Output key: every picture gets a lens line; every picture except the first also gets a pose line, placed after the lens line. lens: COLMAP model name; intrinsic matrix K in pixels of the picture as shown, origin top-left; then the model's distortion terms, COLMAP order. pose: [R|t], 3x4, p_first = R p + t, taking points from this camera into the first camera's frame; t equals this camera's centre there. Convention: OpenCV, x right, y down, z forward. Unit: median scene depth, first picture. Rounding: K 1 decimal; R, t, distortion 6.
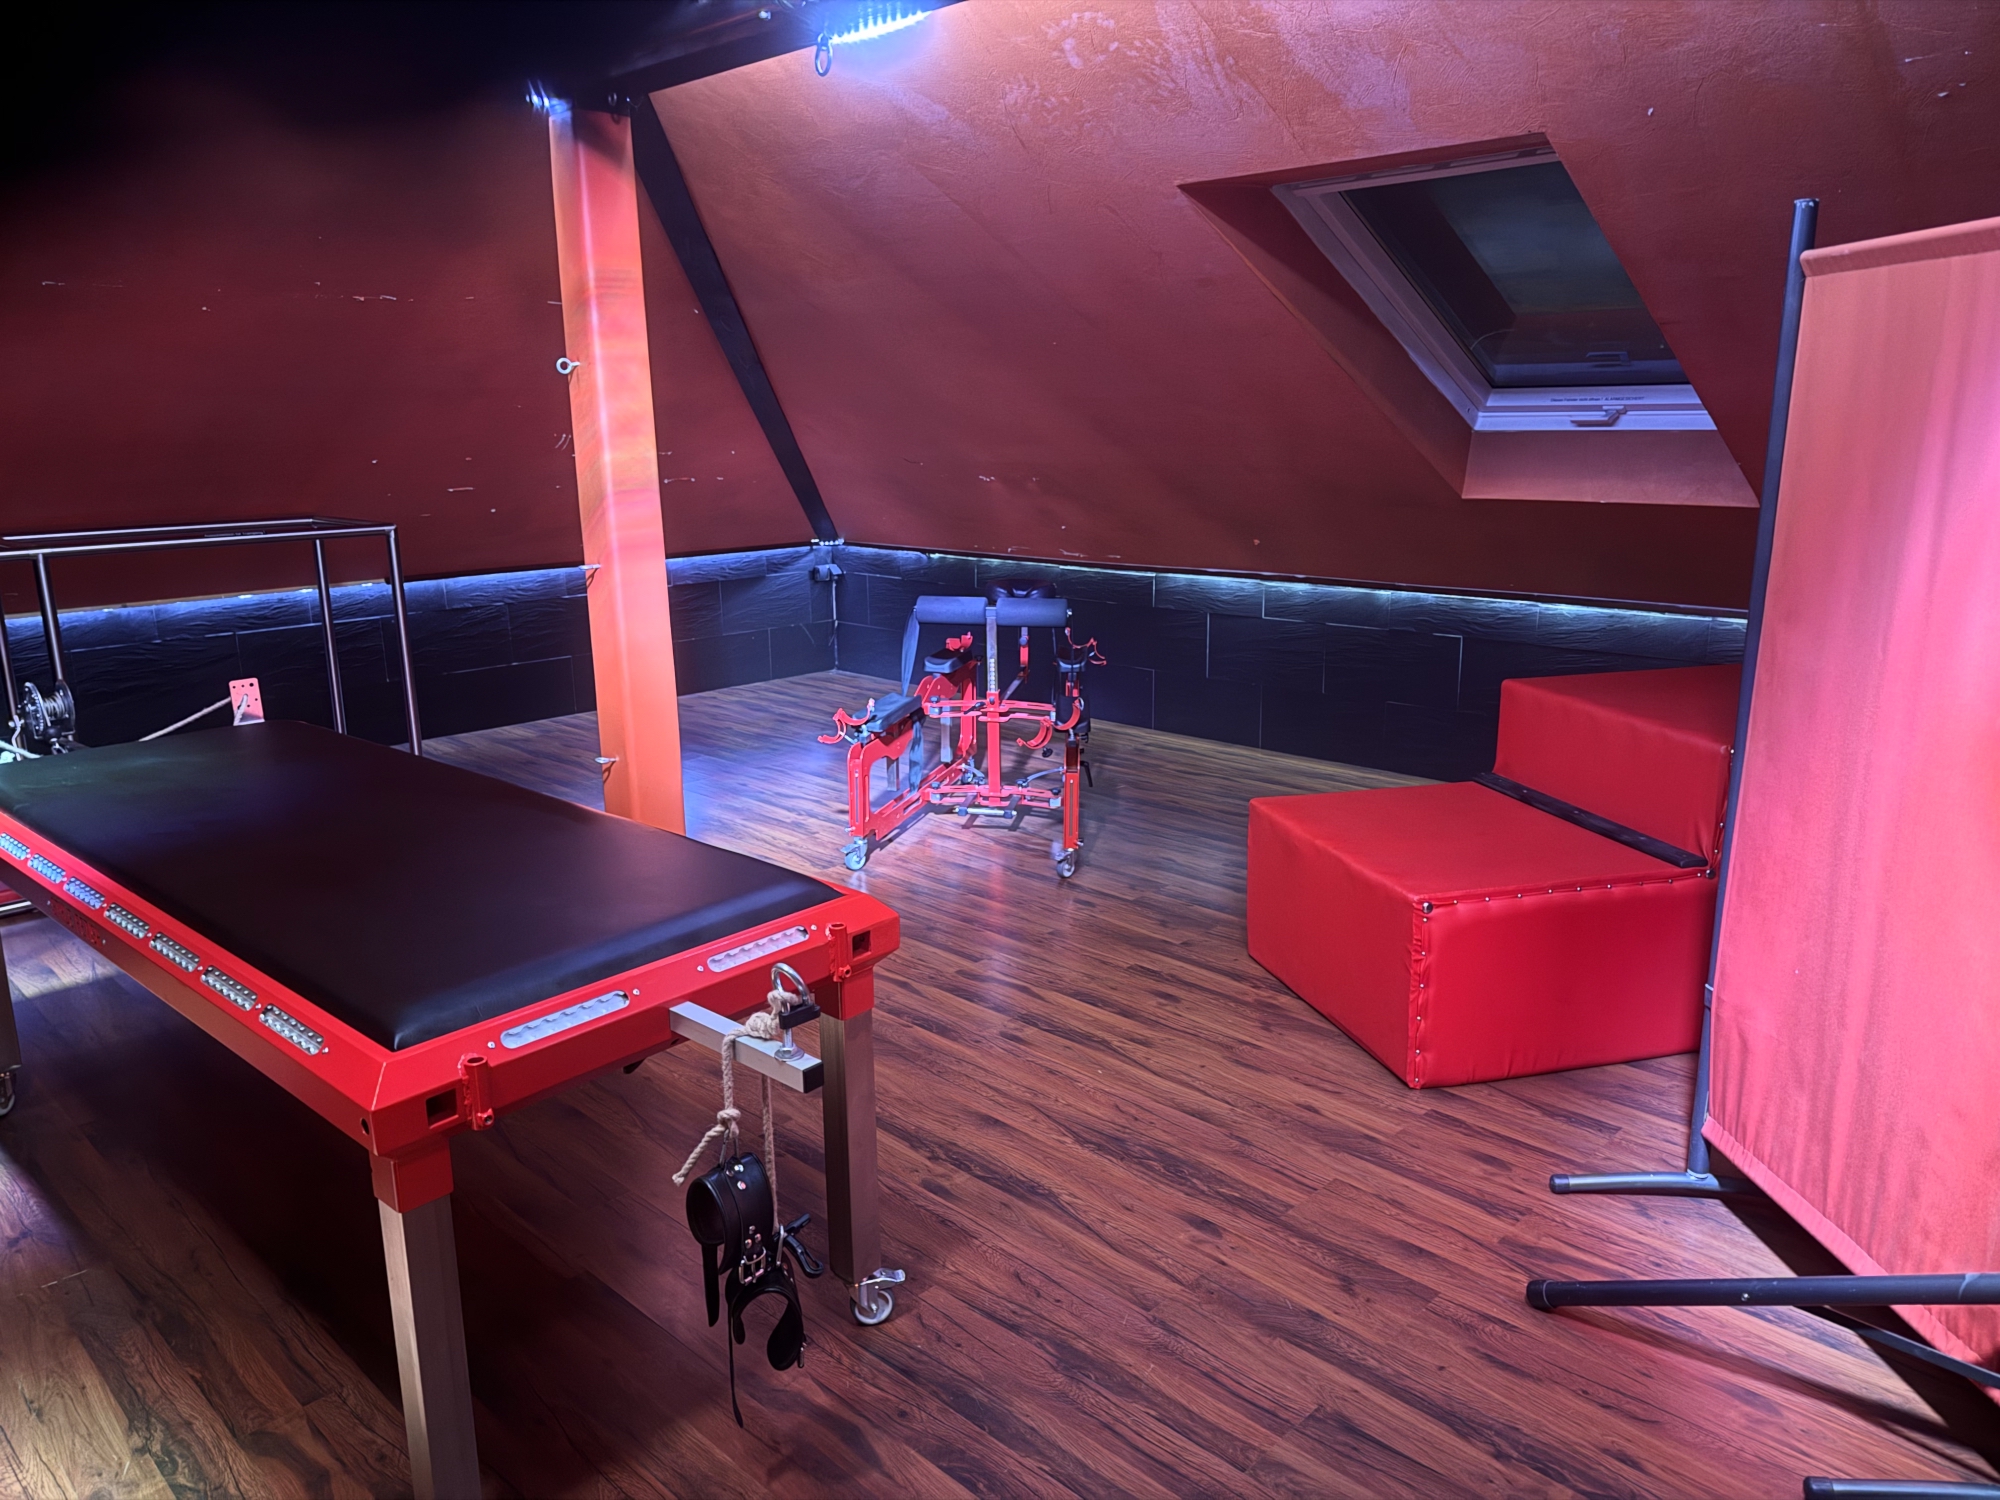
lens RADIAL K [[1393.1, 0, 961.0], [0, 1393.1, 738.7], [0, 0, 1]] dist [-0.031754, -0.000033]
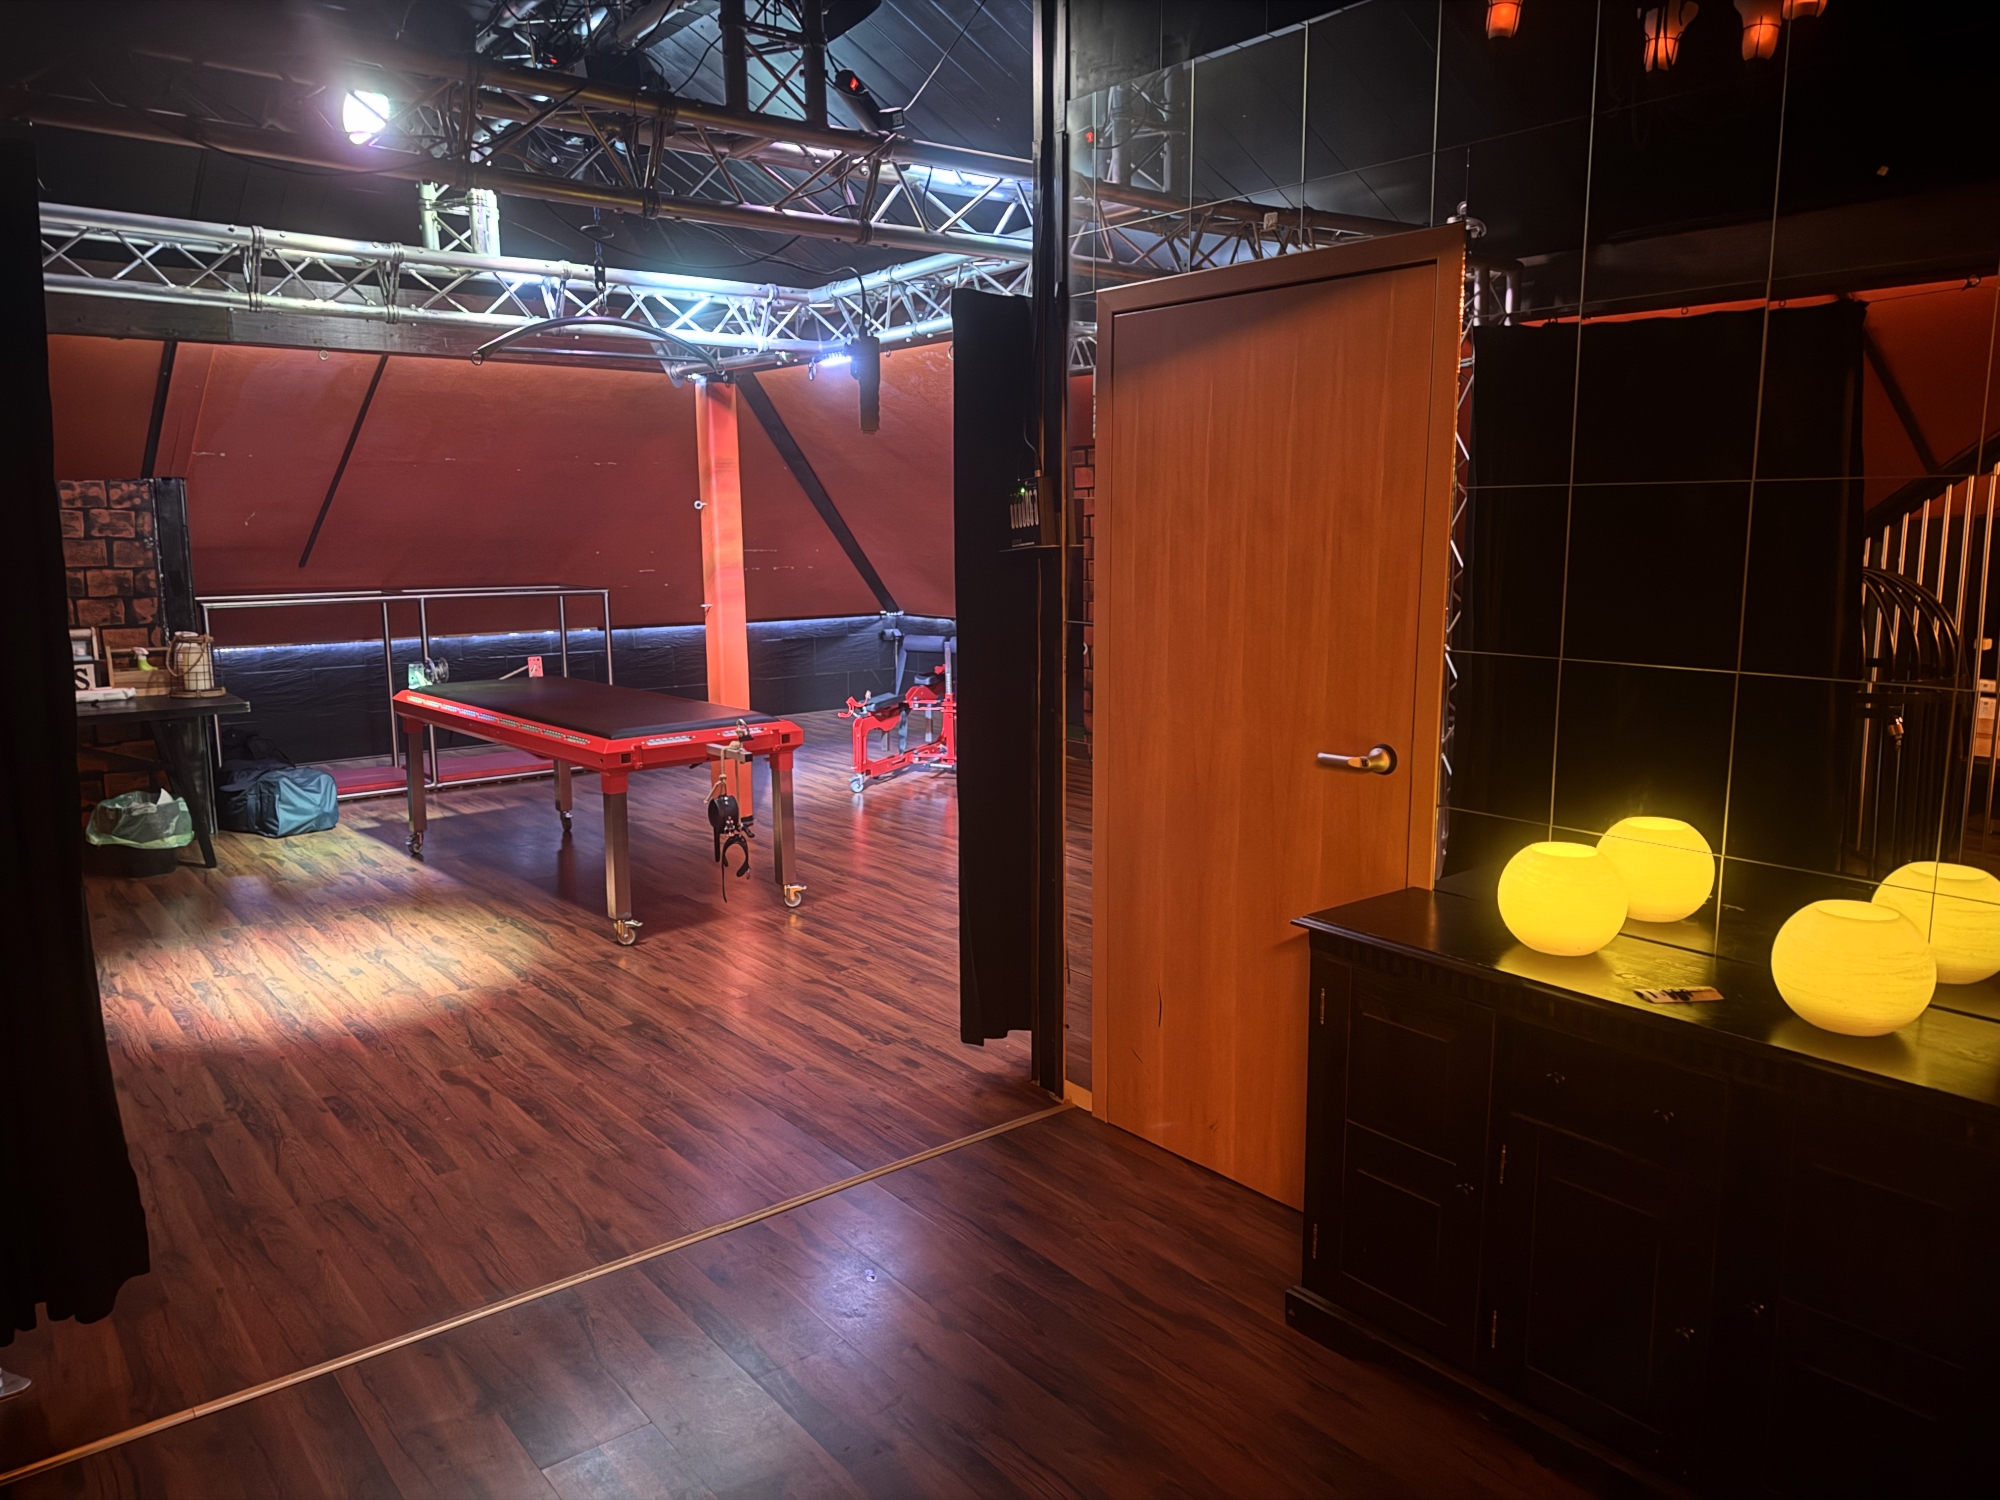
lens RADIAL K [[1393.1, 0, 1002.4], [0, 1393.1, 746.8], [0, 0, 1]] dist [-0.031754, -0.000033]
pose [[0.995250, 0.027858, -0.093279, 0.346395], [-0.034127, 0.997216, -0.066298, 0.196456], [0.091173, 0.069167, 0.993430, -0.926574]]
